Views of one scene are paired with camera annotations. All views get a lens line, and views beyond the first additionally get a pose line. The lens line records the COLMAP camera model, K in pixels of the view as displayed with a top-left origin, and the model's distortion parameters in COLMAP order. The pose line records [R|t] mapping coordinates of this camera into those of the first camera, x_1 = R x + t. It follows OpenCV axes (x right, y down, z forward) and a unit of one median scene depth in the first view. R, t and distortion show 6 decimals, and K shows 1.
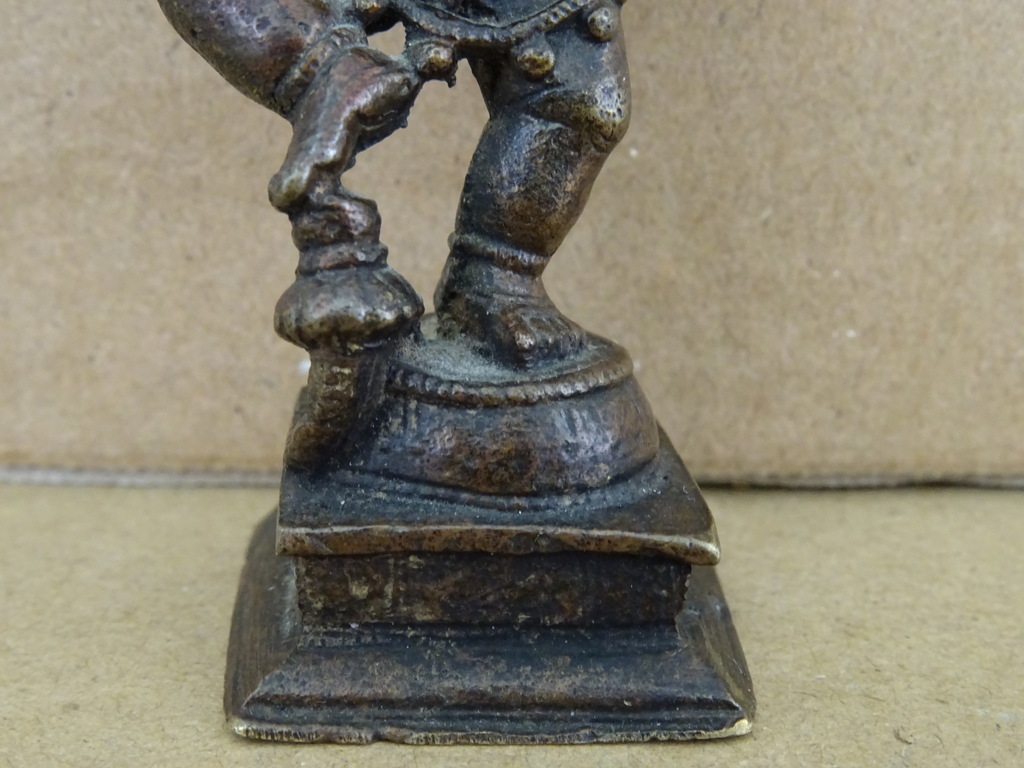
lens RADIAL K [[1456.4, 0, 512.0], [0, 1456.4, 384.0], [0, 0, 1]] dist [-0.039351, -0.407545]
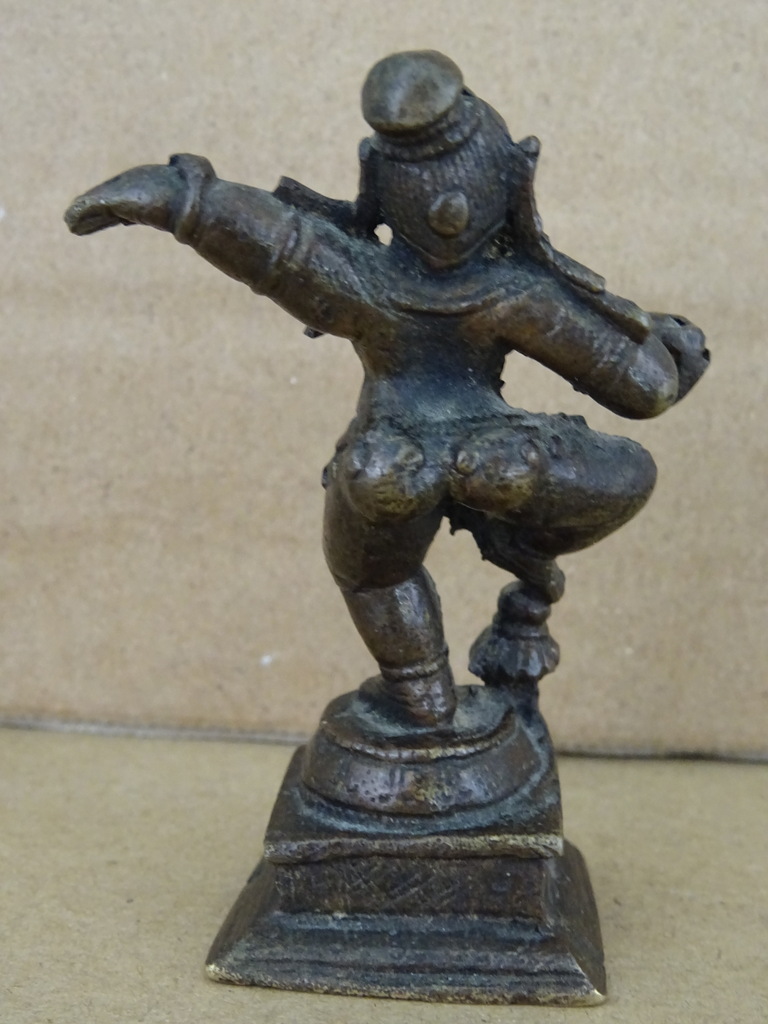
lens RADIAL K [[1456.4, 0, 384.0], [0, 1456.4, 512.0], [0, 0, 1]] dist [-0.039351, -0.407545]
pose [[0.997901, 0.029620, -0.057590, 0.066219], [-0.035960, 0.993017, -0.112359, 0.000592], [0.053860, 0.114194, 0.991997, -0.530032]]
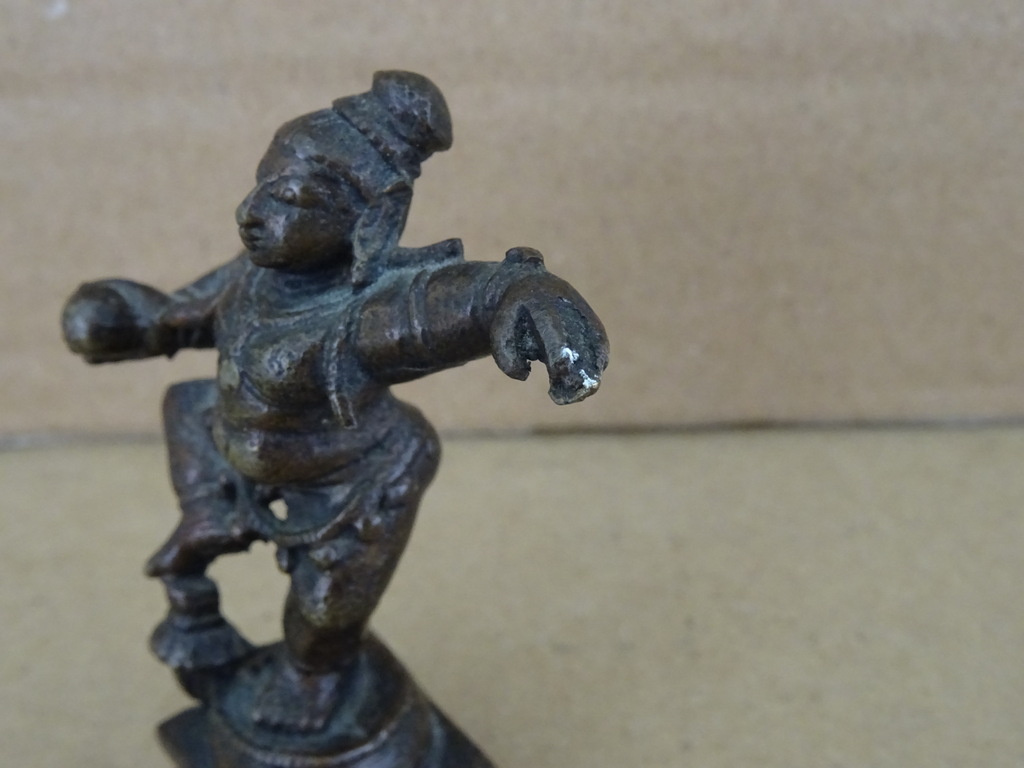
lens RADIAL K [[1456.4, 0, 512.0], [0, 1456.4, 384.0], [0, 0, 1]] dist [-0.039351, -0.407545]
pose [[0.998876, -0.036421, -0.030322, 0.075859], [0.043281, 0.961705, 0.270649, -0.473162], [0.019303, -0.271658, 0.962200, -0.643243]]
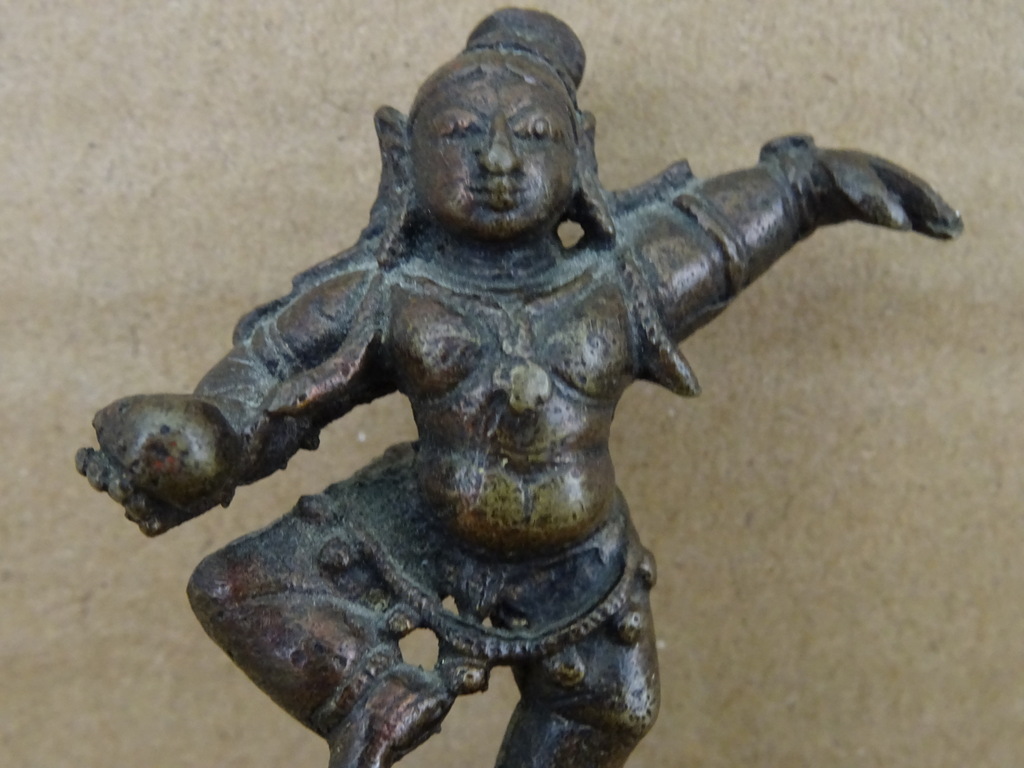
lens RADIAL K [[1456.4, 0, 512.0], [0, 1456.4, 384.0], [0, 0, 1]] dist [-0.039351, -0.407545]
pose [[0.999885, -0.006346, -0.013764, -0.005060], [0.005513, 0.998198, -0.059747, -0.280034], [0.014118, 0.059664, 0.998119, -0.021860]]
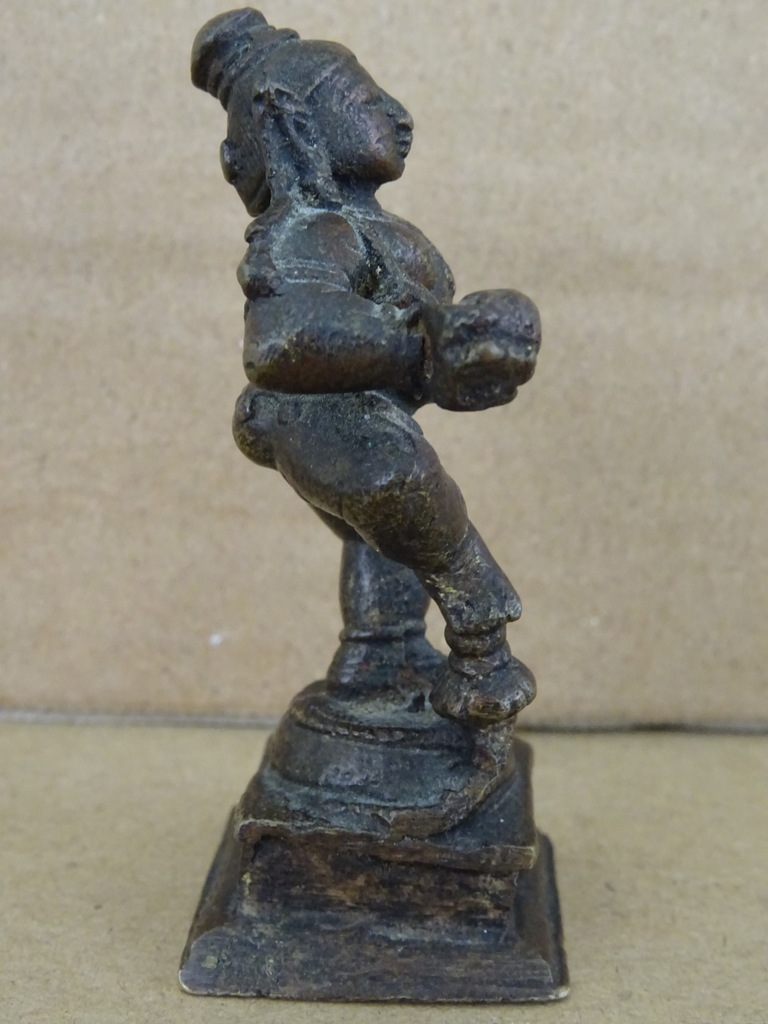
lens RADIAL K [[1456.4, 0, 384.0], [0, 1456.4, 512.0], [0, 0, 1]] dist [-0.039351, -0.407545]
pose [[0.999468, 0.014667, 0.029142, -0.020136], [-0.012085, 0.996147, -0.086862, -0.015601], [-0.030304, 0.086463, 0.995794, -0.457530]]
